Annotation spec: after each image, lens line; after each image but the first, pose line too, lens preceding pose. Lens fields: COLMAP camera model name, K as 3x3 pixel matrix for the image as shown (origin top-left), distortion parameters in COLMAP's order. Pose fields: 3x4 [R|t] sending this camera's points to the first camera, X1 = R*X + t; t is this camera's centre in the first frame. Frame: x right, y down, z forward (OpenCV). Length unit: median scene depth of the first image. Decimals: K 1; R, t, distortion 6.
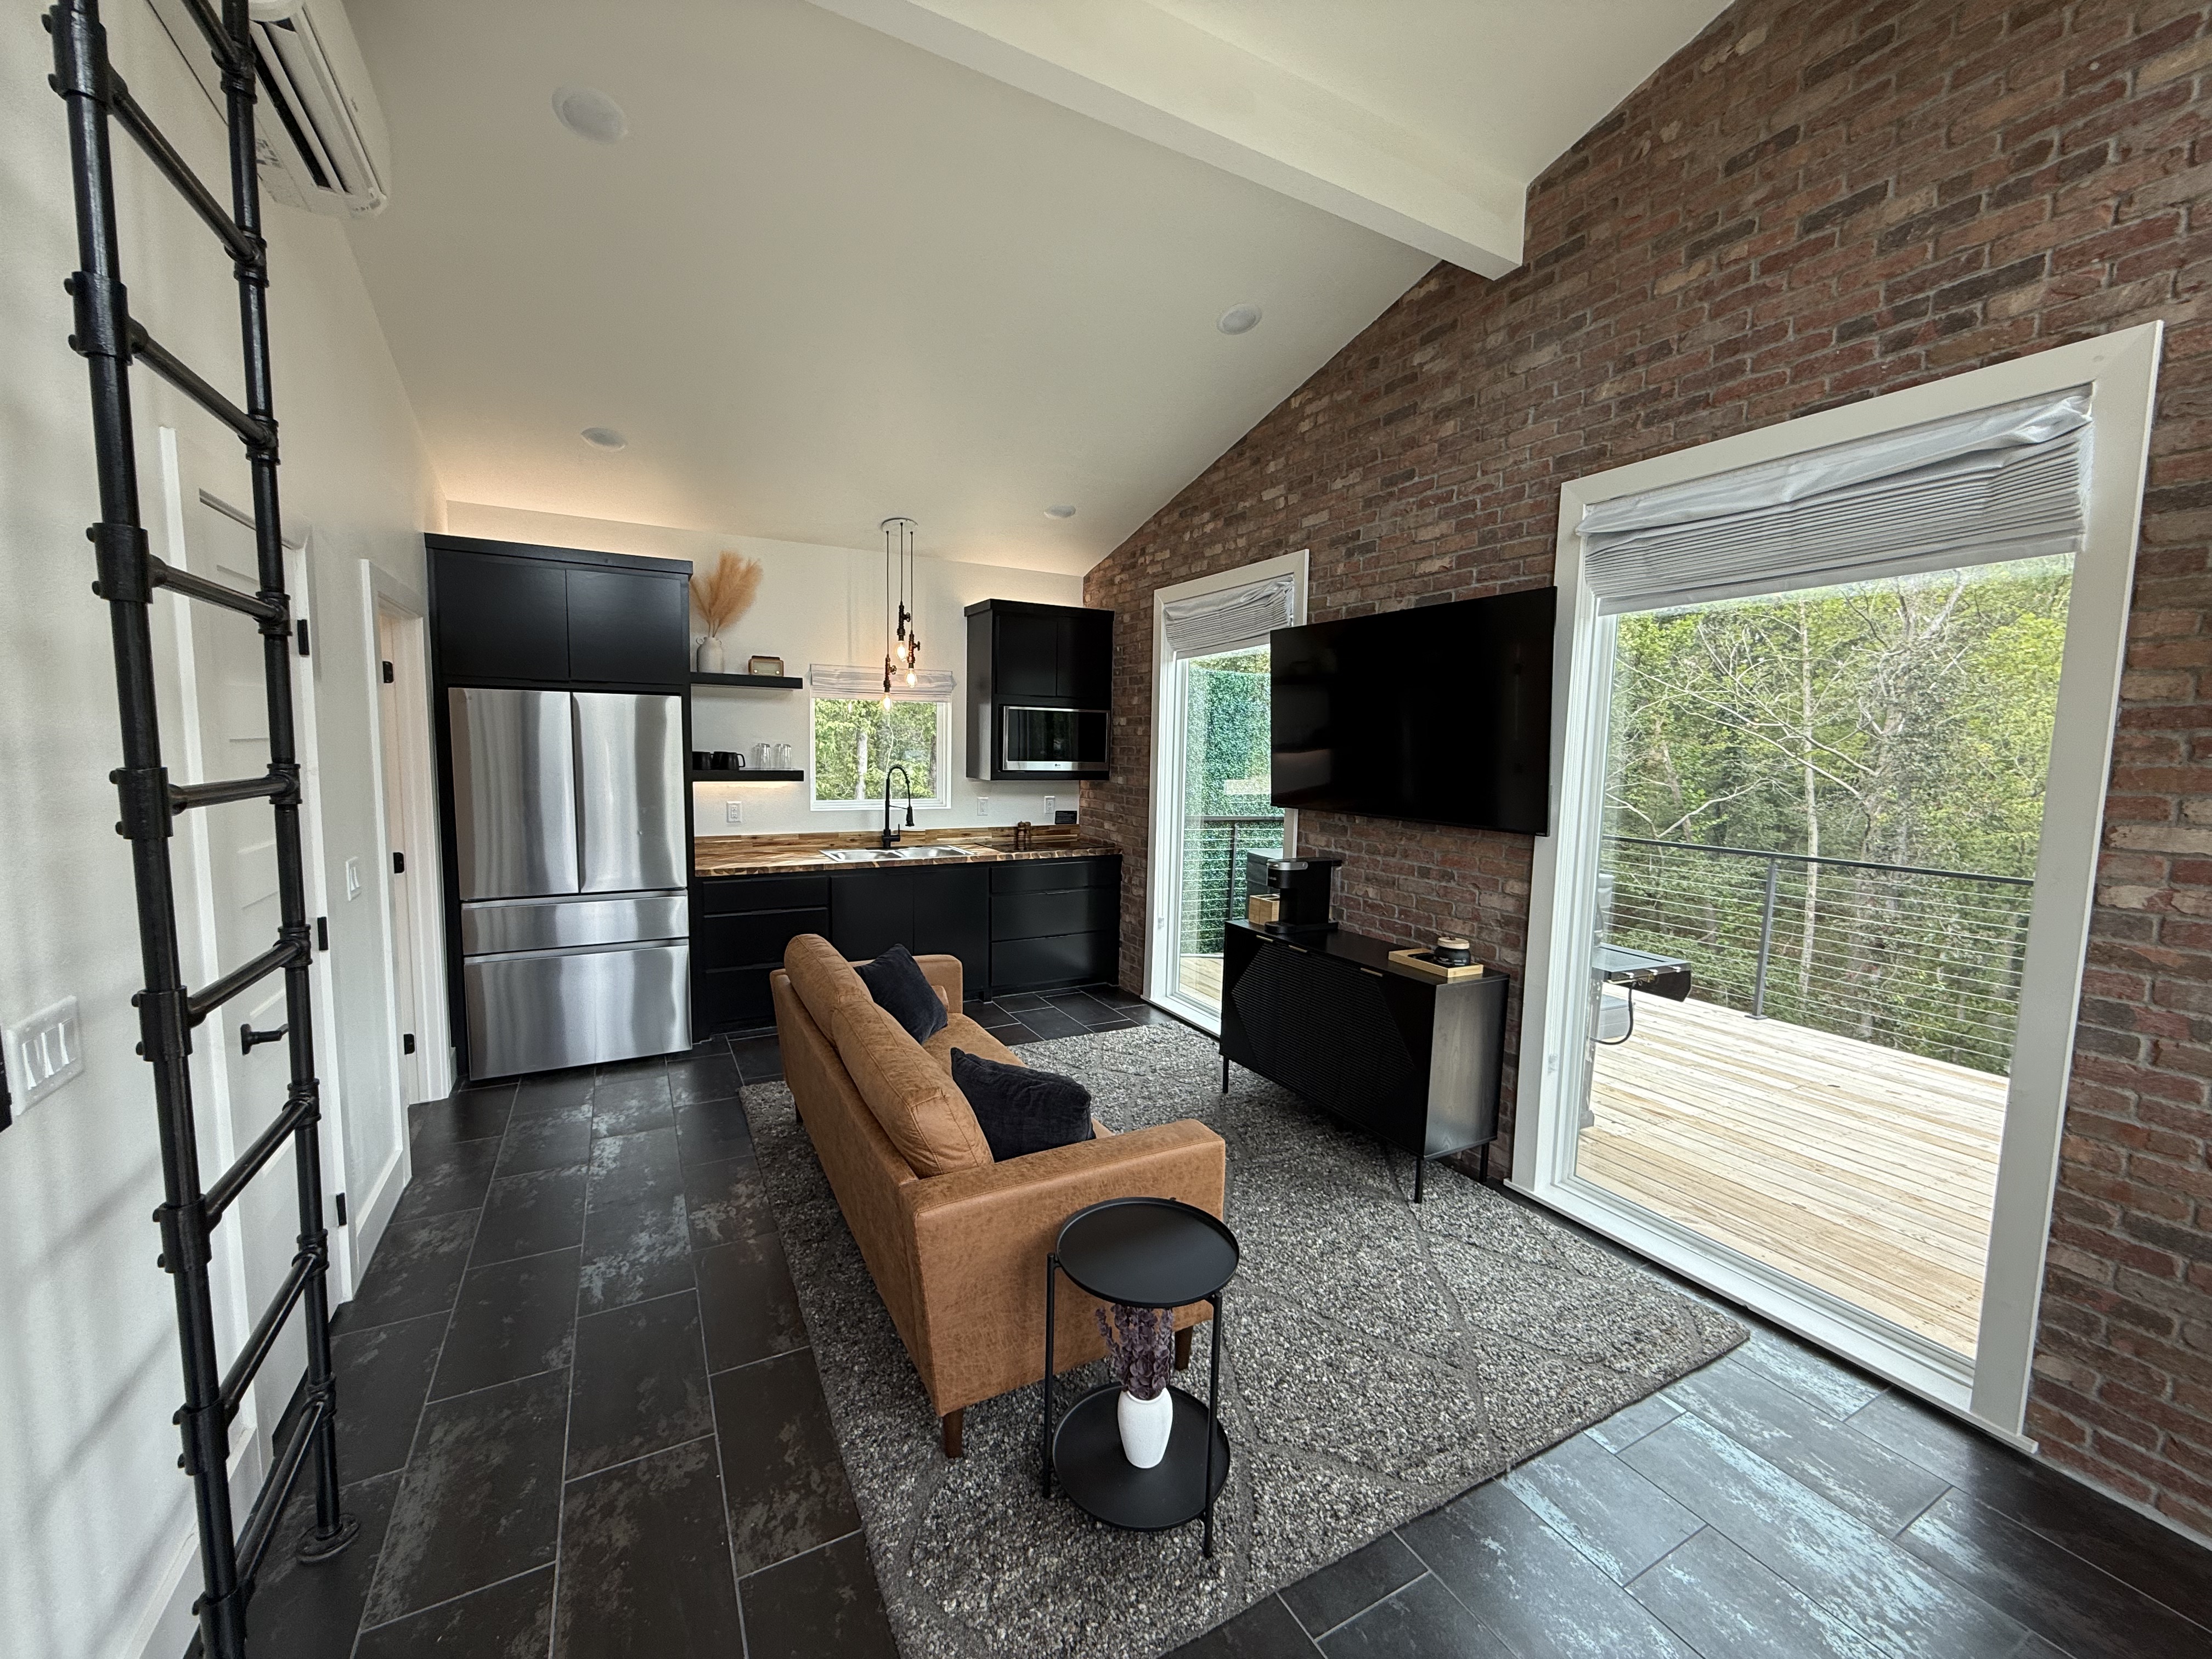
lens RADIAL K [[884.4, 0, 1109.2], [0, 884.4, 829.4], [0, 0, 1]] dist [0.001621, 0.000020]
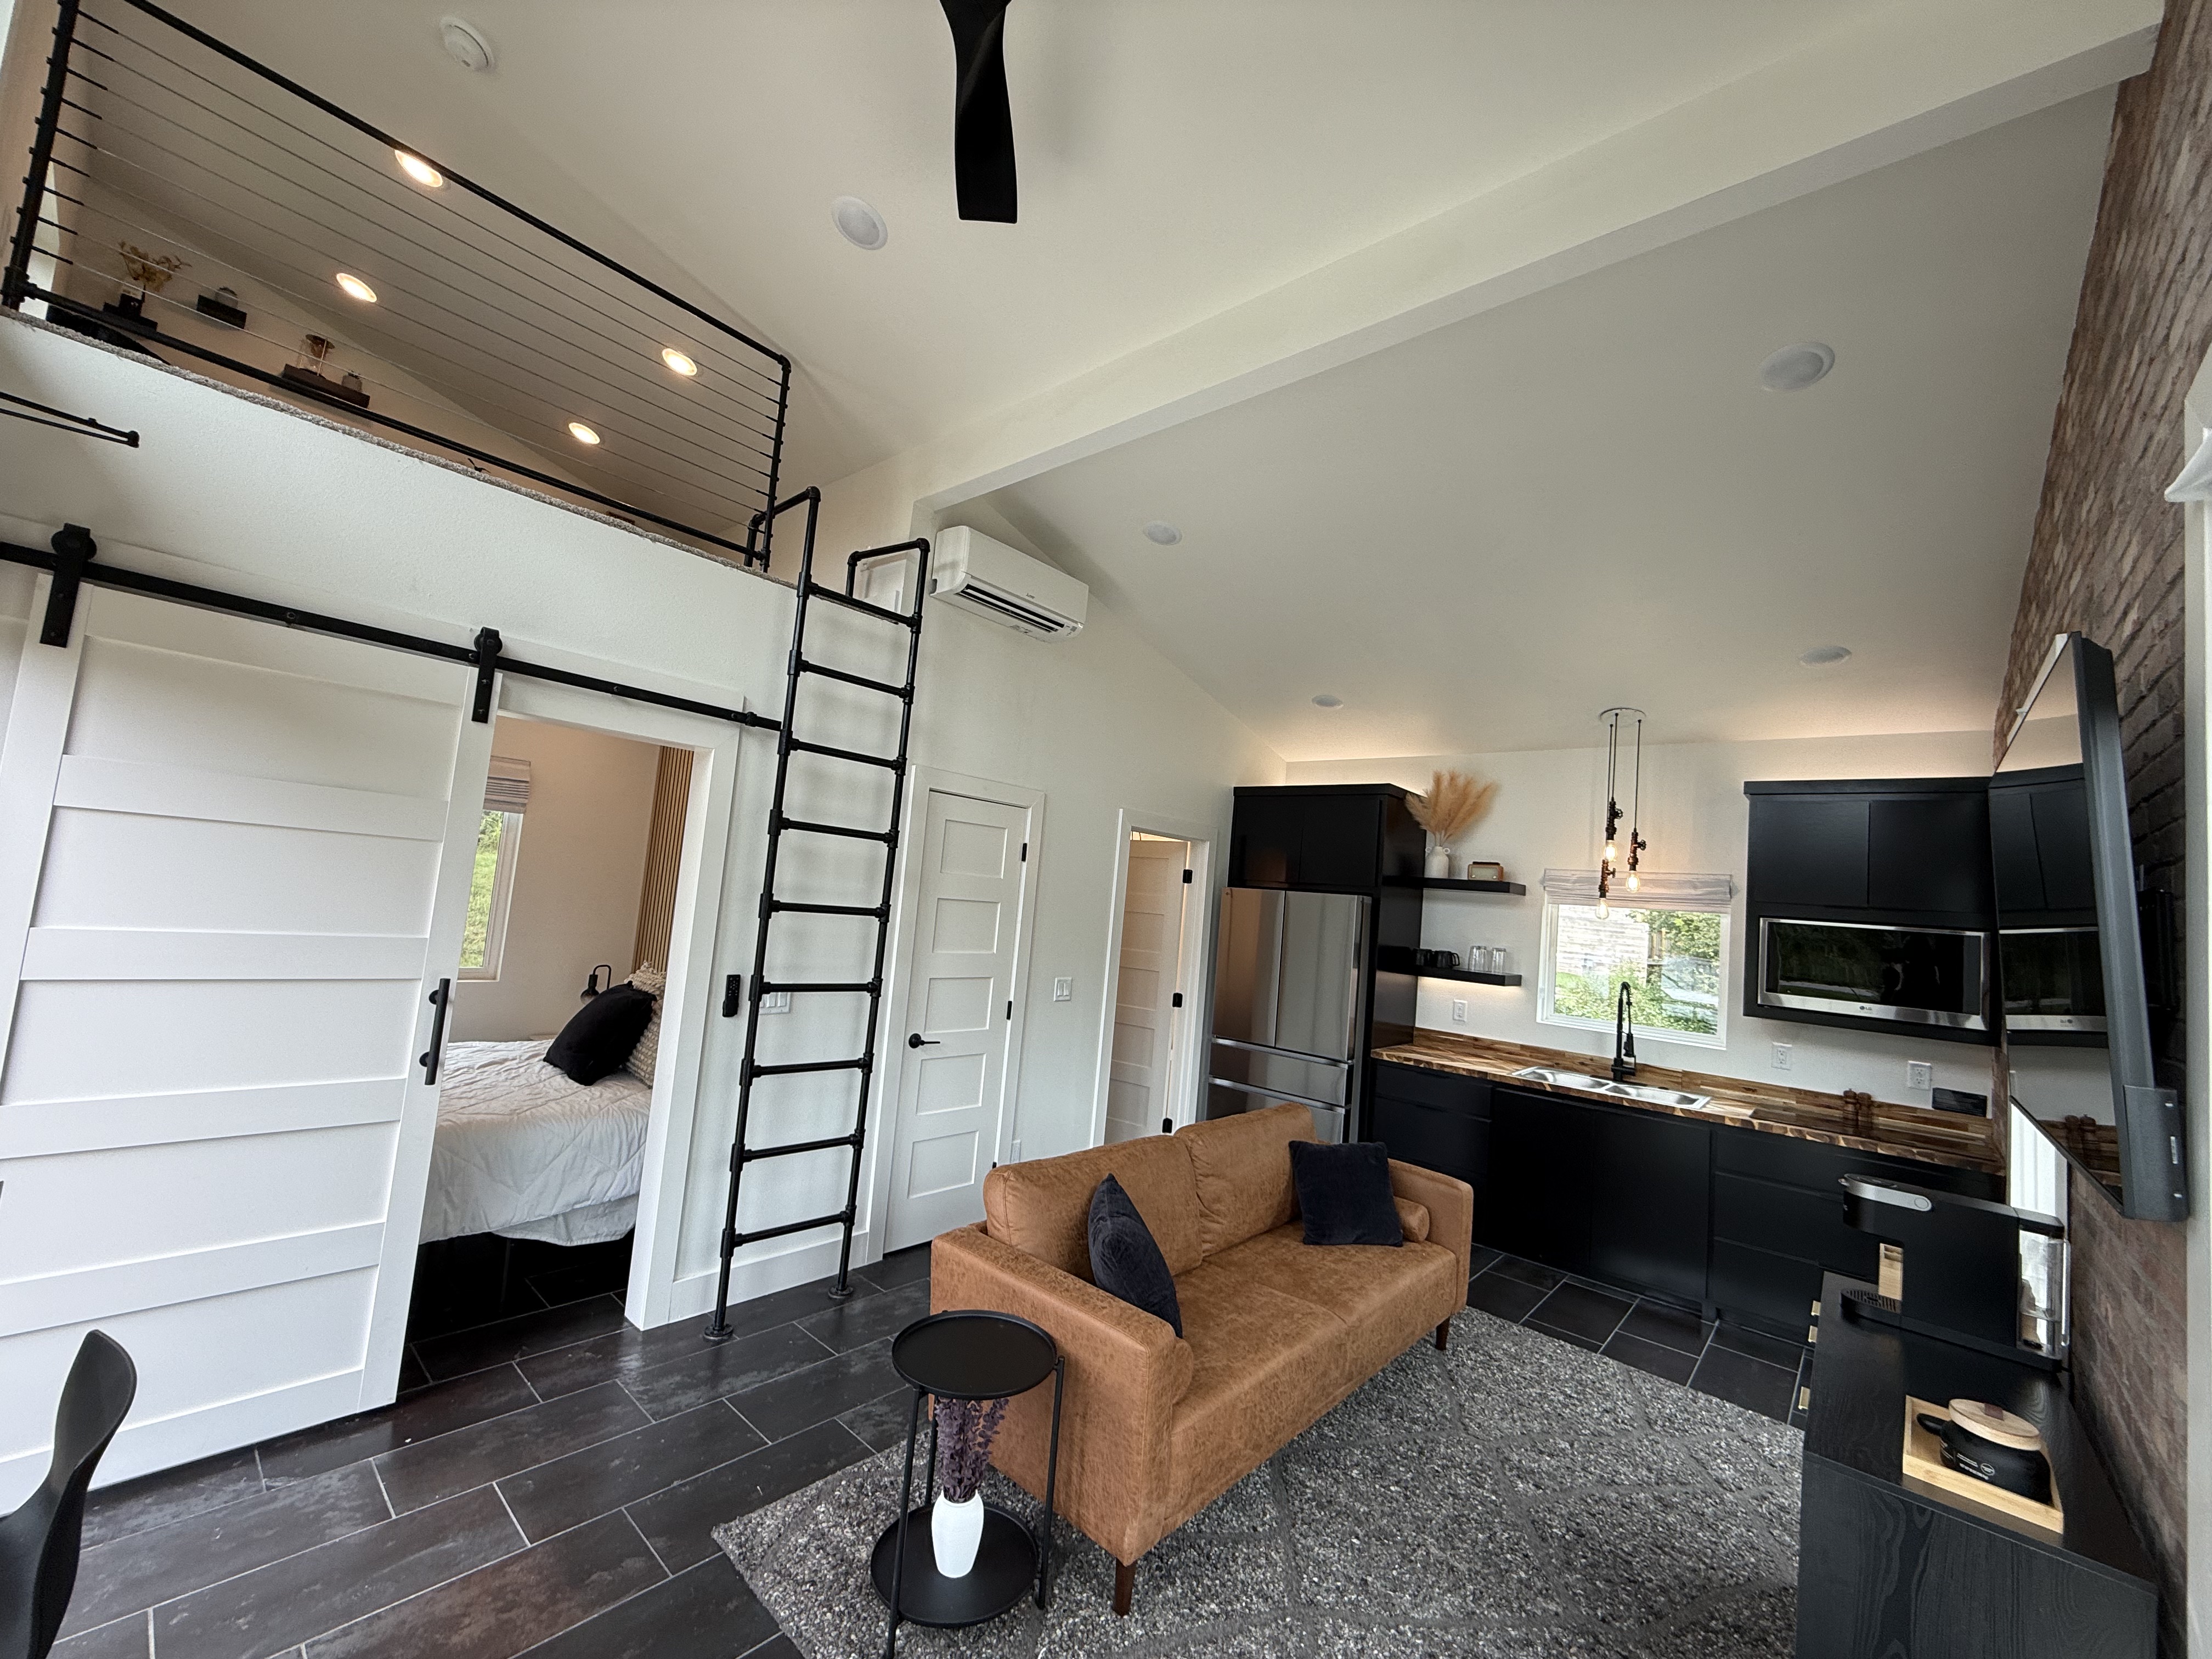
lens RADIAL K [[884.4, 0, 1100.8], [0, 884.4, 827.8], [0, 0, 1]] dist [0.001621, 0.000020]
pose [[0.336461, -0.068015, -0.939238, 0.424126], [-0.173162, 0.975912, -0.132703, -0.018112], [0.925640, 0.207290, 0.316579, 0.236529]]
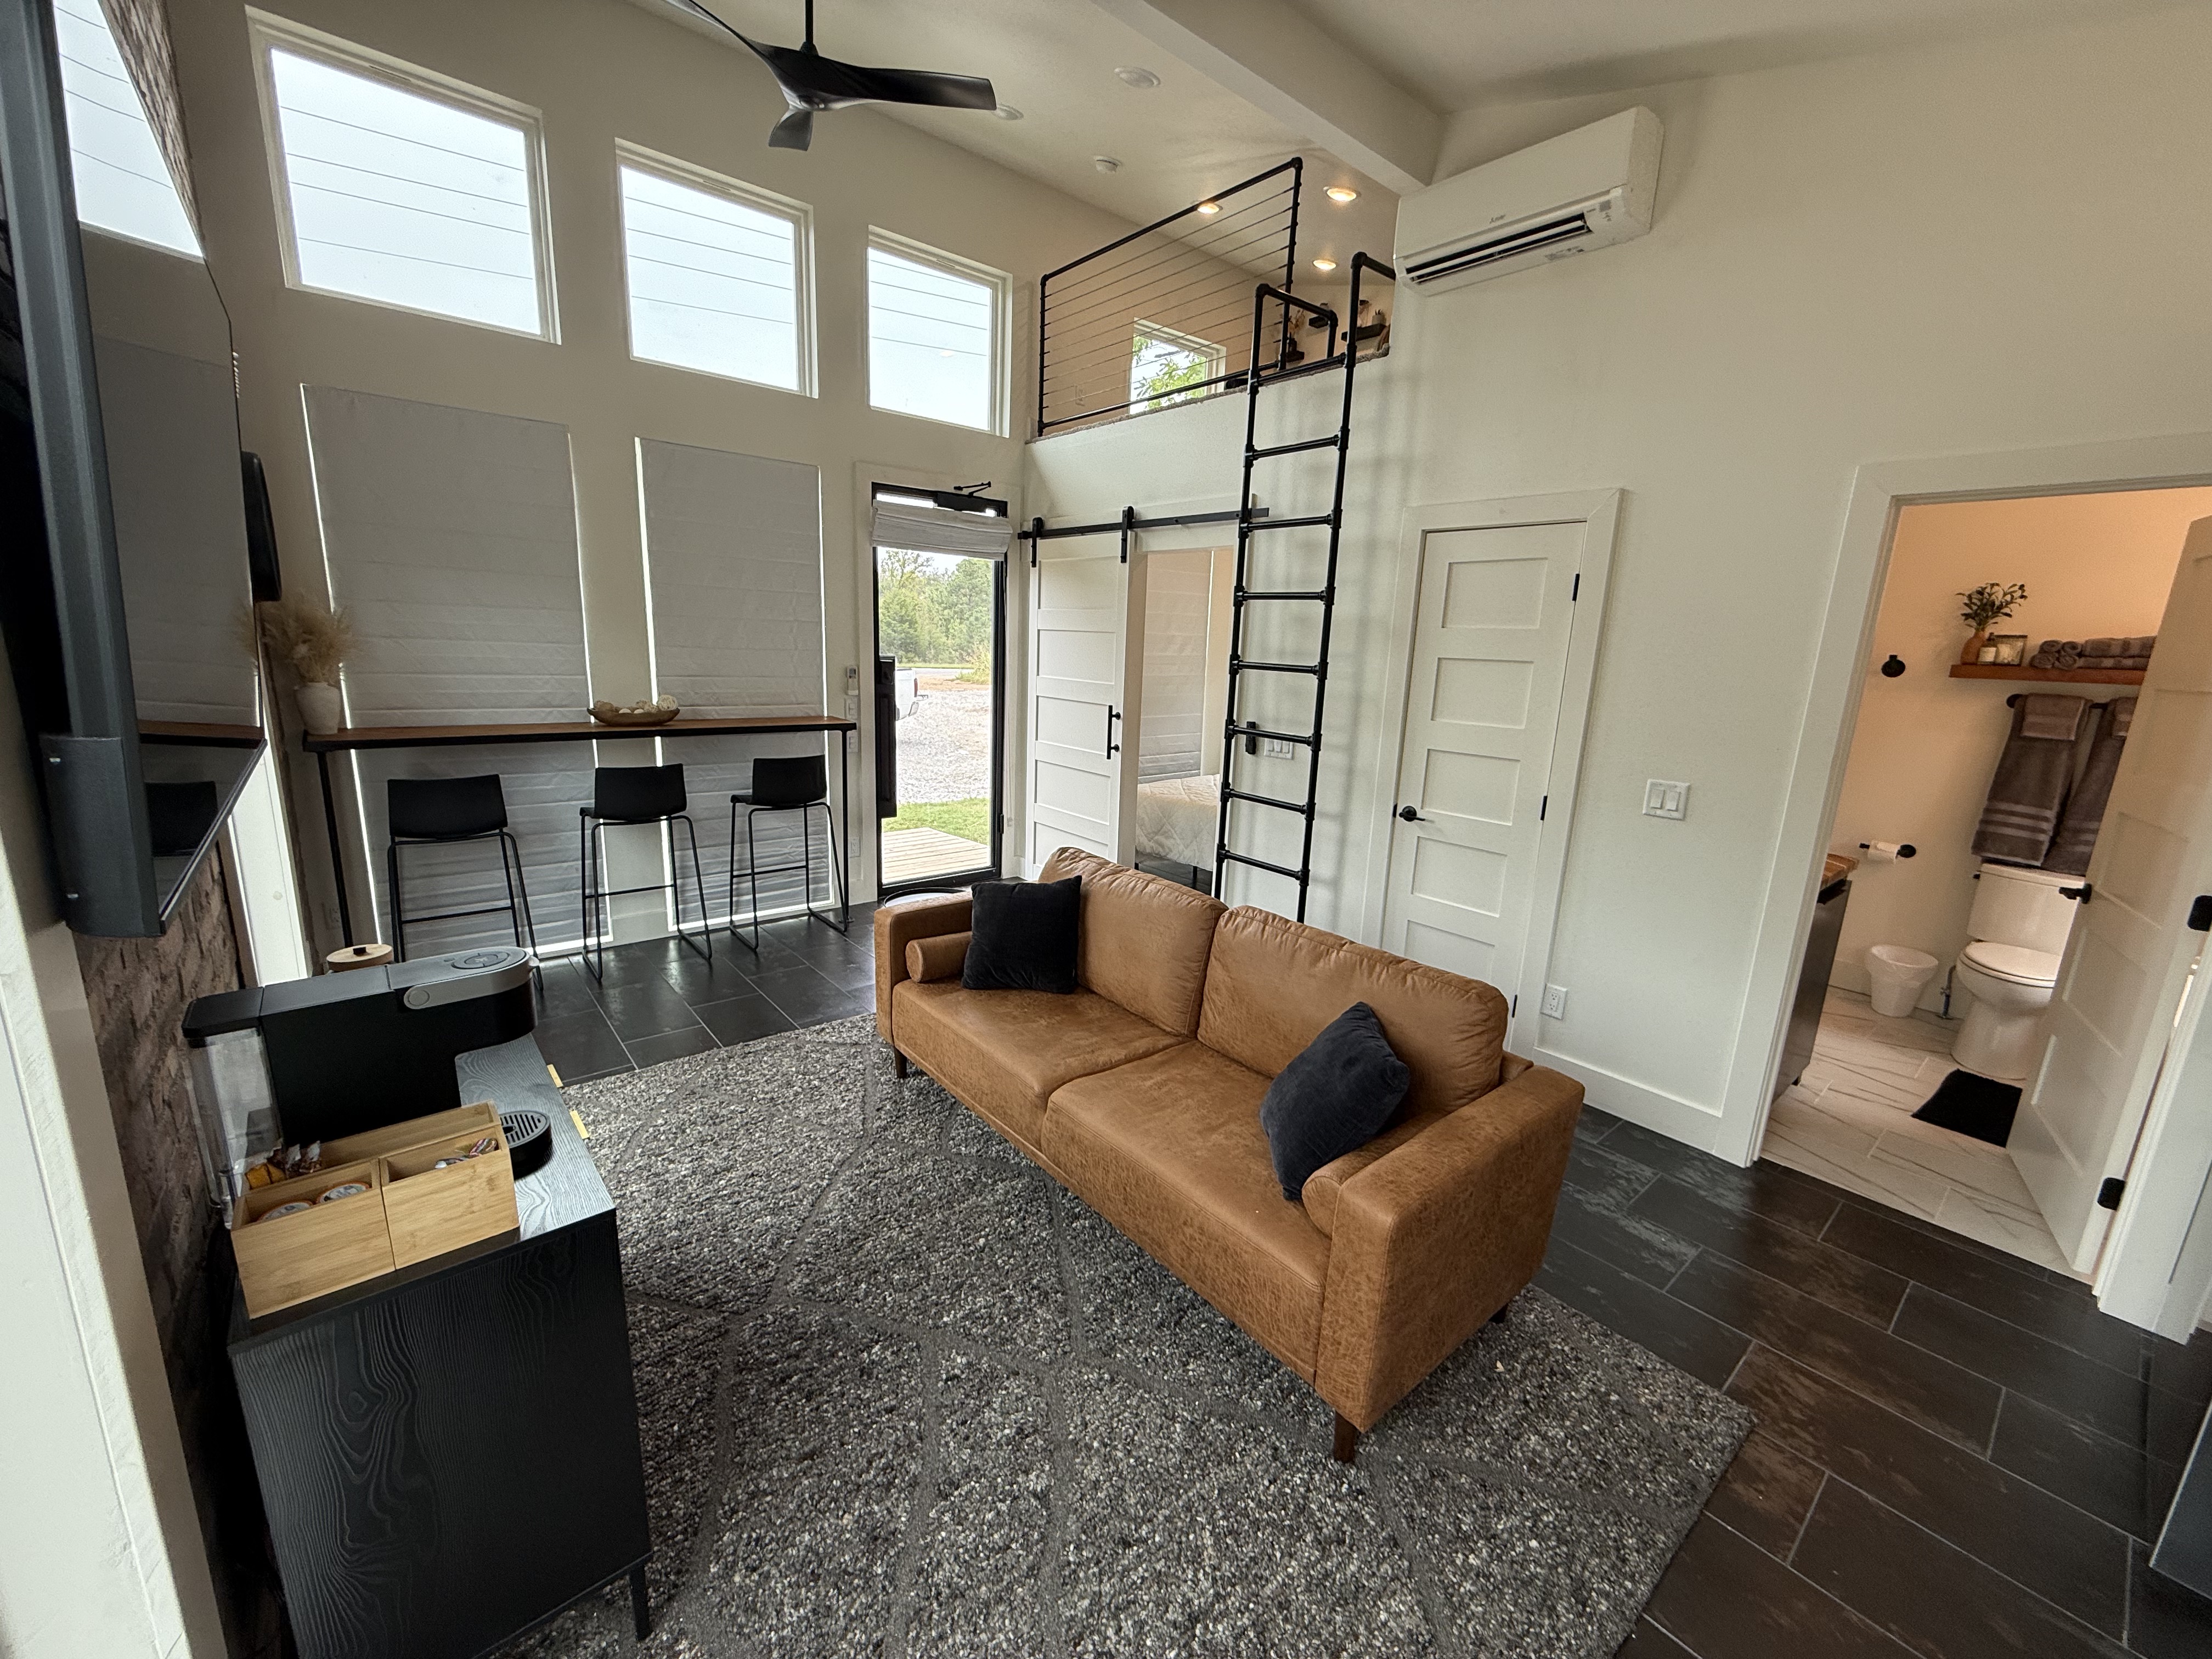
lens RADIAL K [[884.4, 0, 1099.1], [0, 884.4, 830.3], [0, 0, 1]] dist [0.001621, 0.000020]
pose [[-0.980638, -0.016969, -0.195092, 0.022407], [-0.076863, 0.949644, 0.303758, -0.097165], [0.180114, 0.312872, -0.932561, 0.993165]]
